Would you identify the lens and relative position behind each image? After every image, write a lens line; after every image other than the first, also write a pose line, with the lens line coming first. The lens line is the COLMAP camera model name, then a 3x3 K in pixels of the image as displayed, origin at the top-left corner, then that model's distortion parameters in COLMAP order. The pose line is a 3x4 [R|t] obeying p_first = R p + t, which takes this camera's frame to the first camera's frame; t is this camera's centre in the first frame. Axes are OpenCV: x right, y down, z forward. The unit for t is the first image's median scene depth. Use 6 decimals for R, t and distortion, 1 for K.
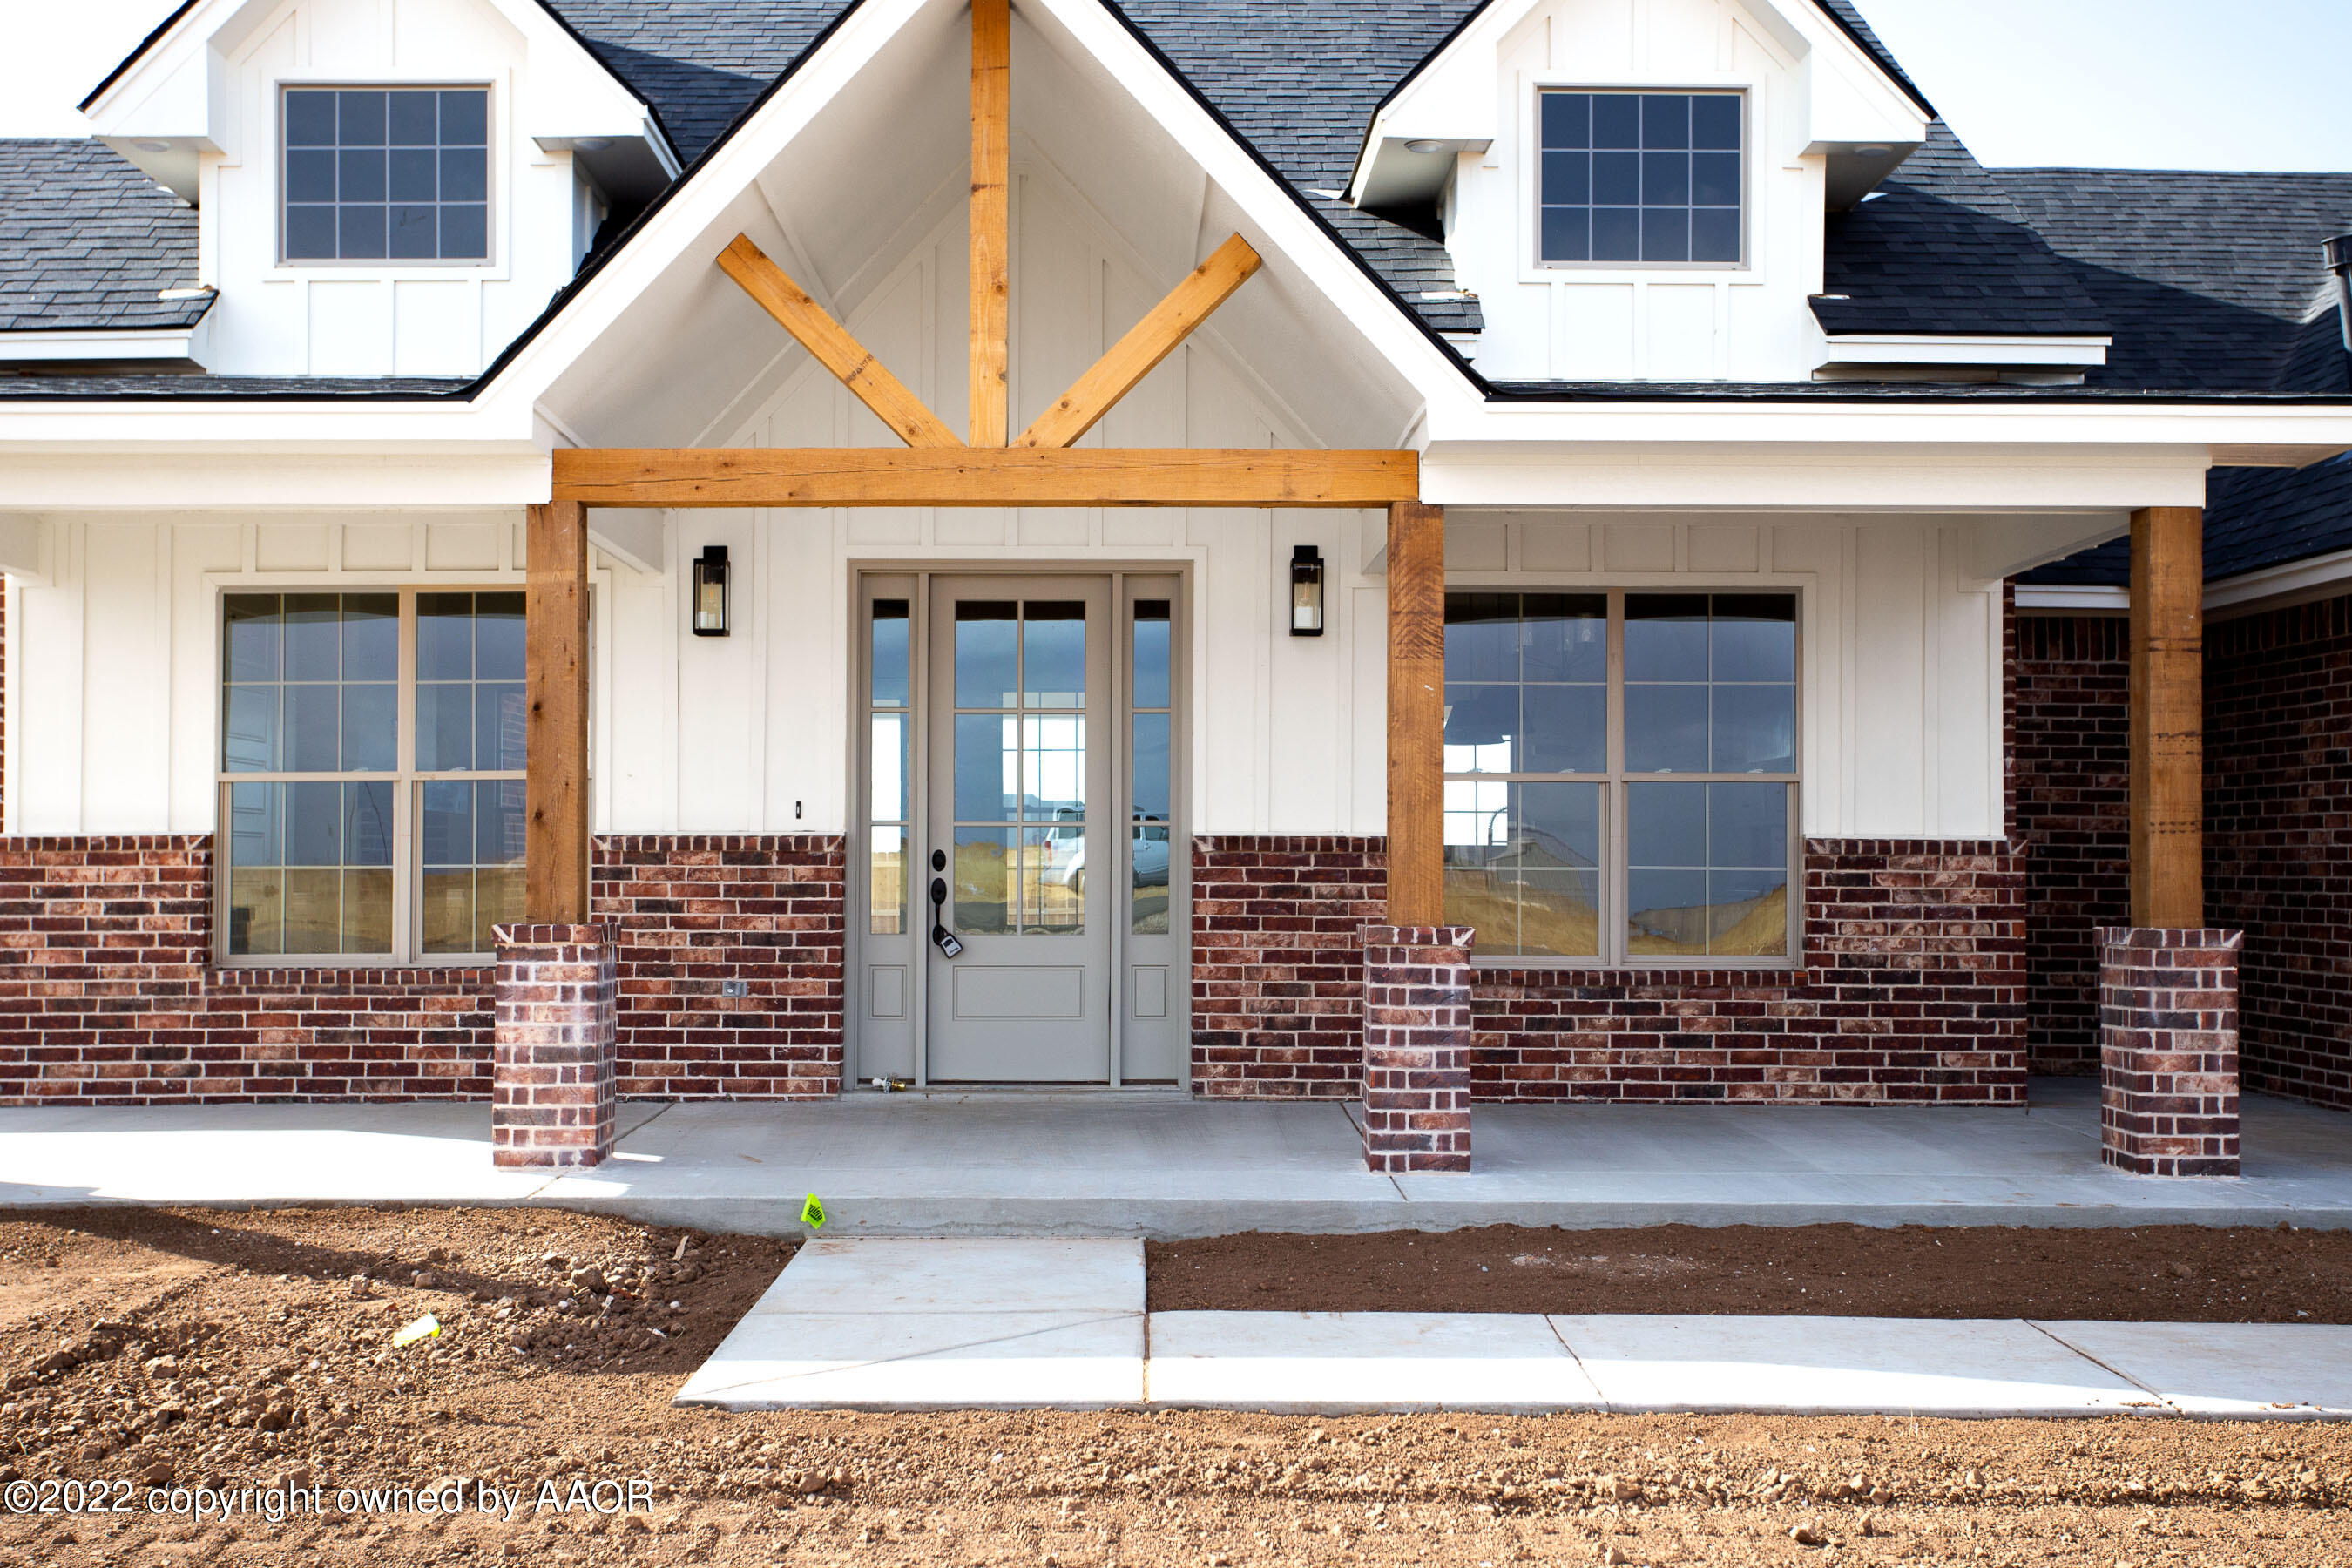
lens RADIAL K [[2739.9, 0, 1175.1], [0, 2739.9, 782.2], [0, 0, 1]] dist [0.149868, 0.000000]
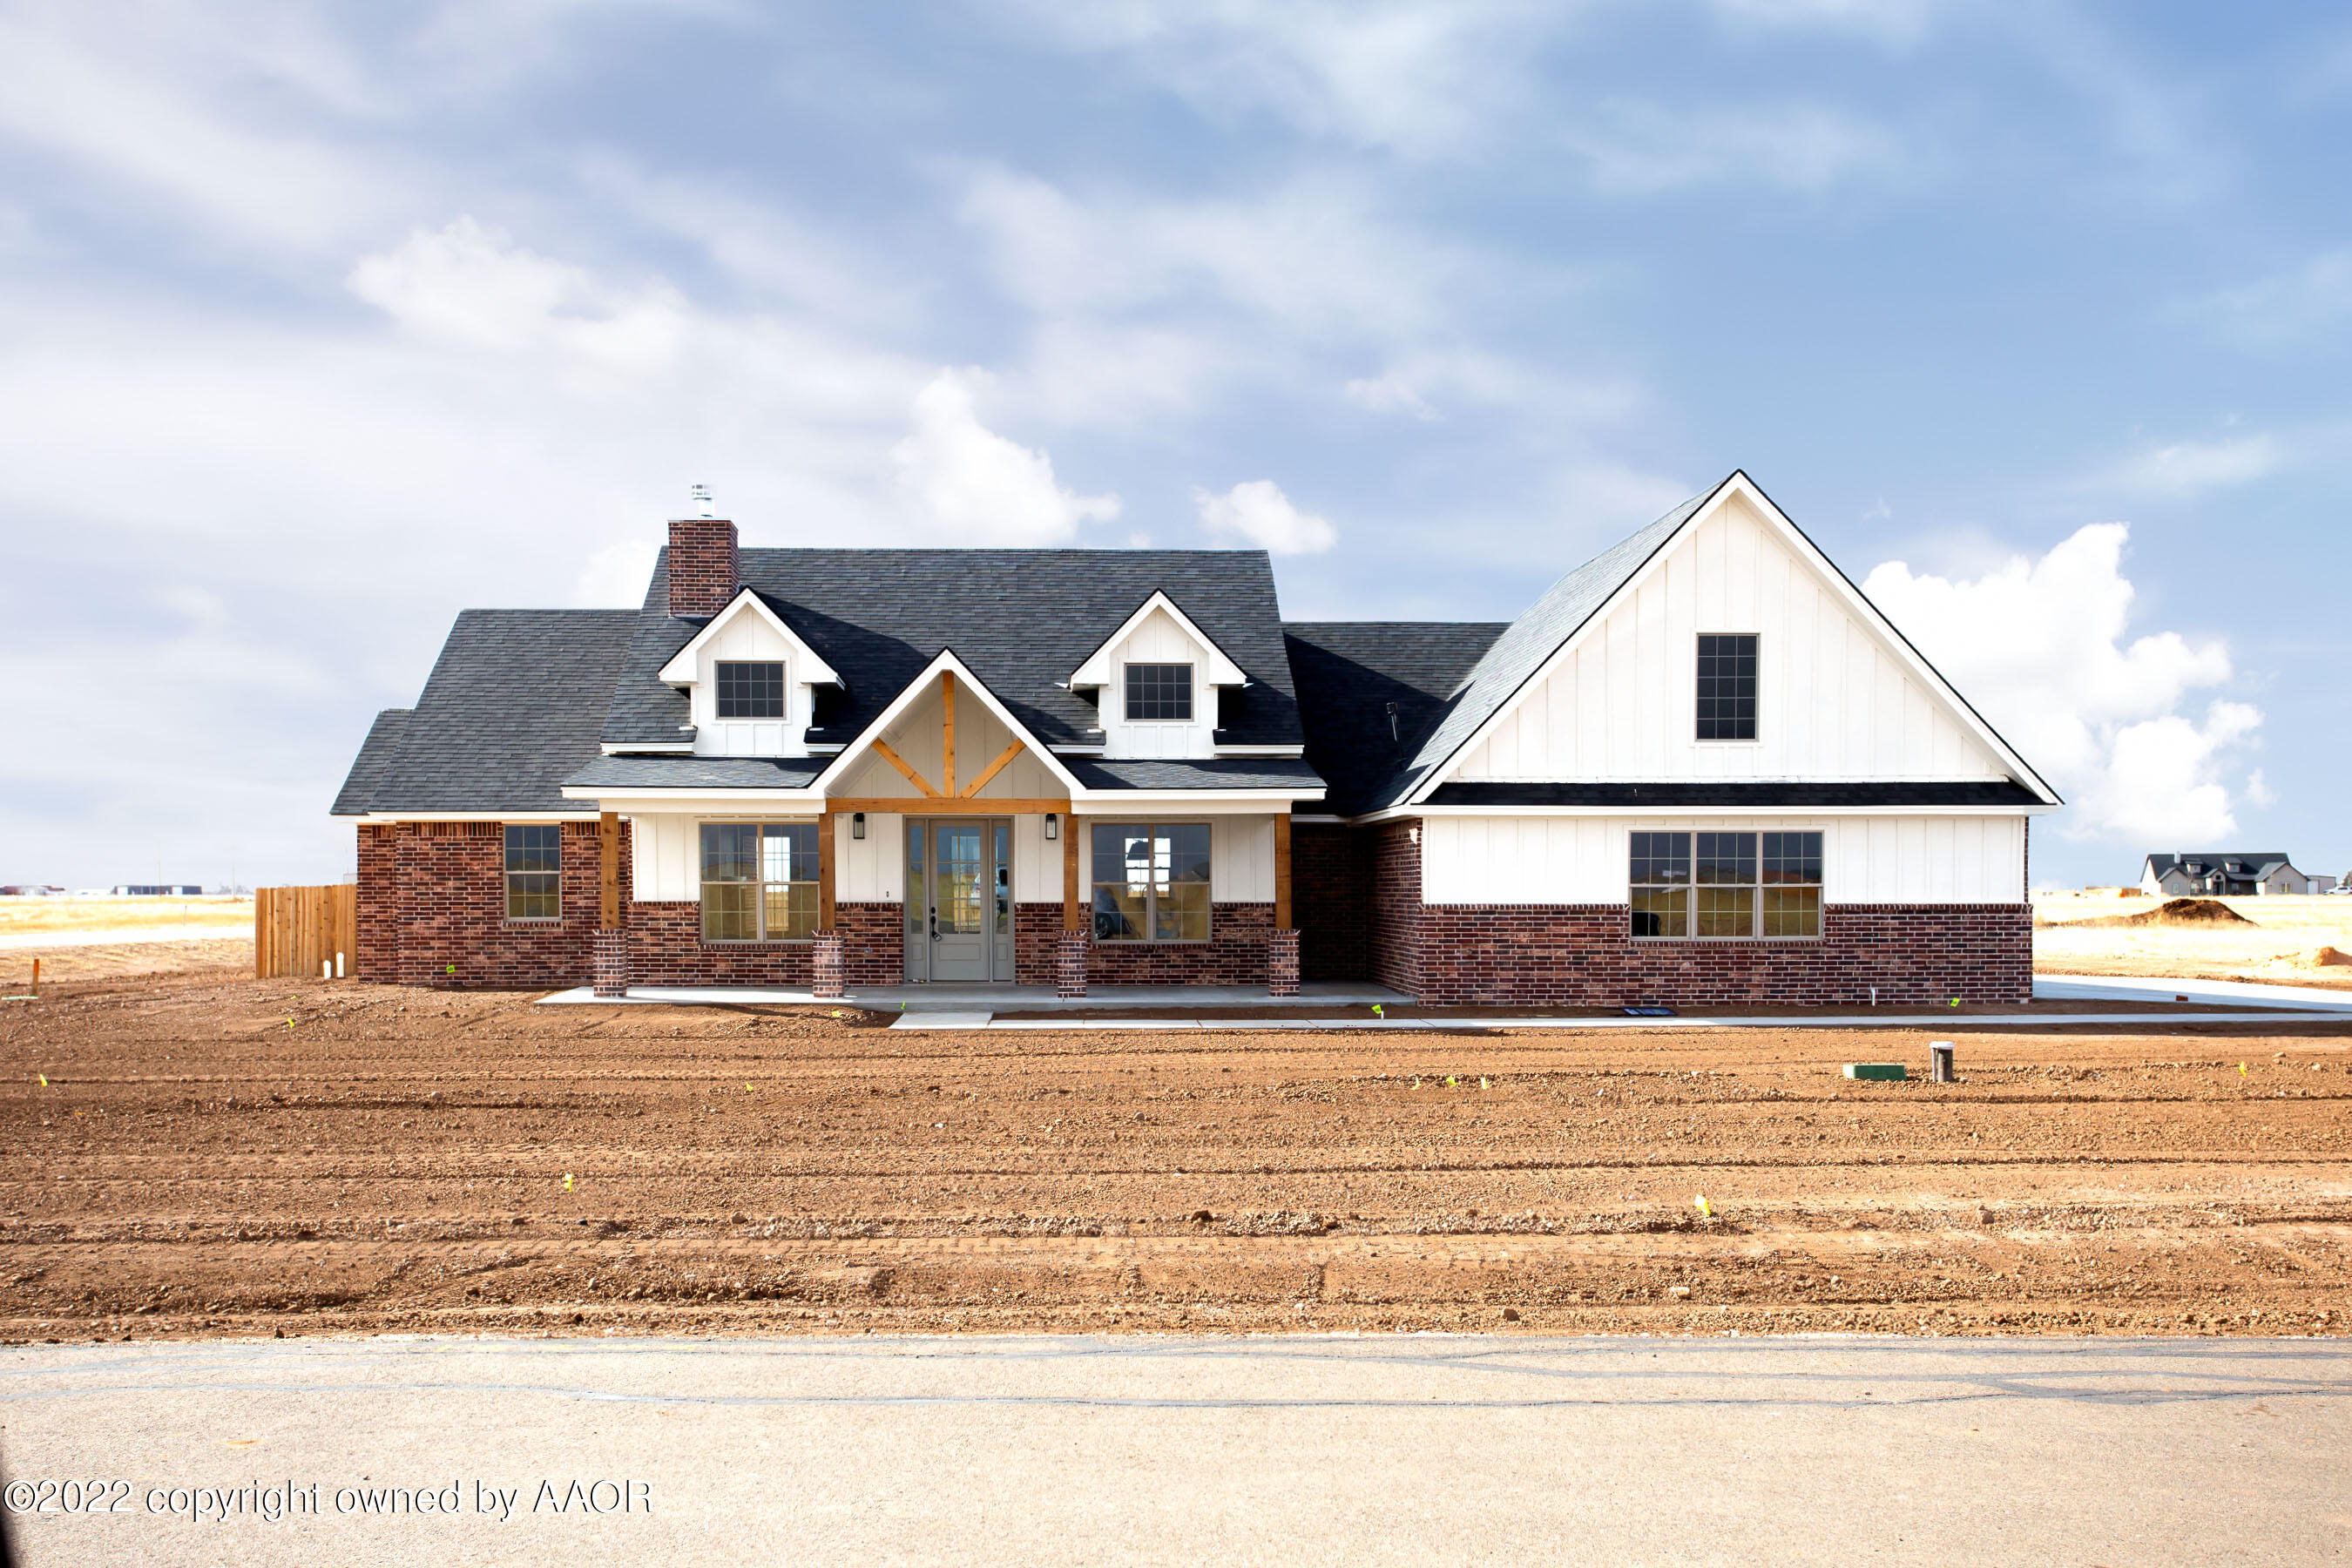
lens RADIAL K [[2231.3, 0, 1301.3], [0, 2231.3, 927.3], [0, 0, 1]] dist [0.146875, 0.000000]
pose [[0.995593, -0.003507, 0.093715, 0.093818], [-0.001329, 0.998673, 0.051487, -0.085266], [-0.093772, -0.051384, 0.994267, -1.604858]]
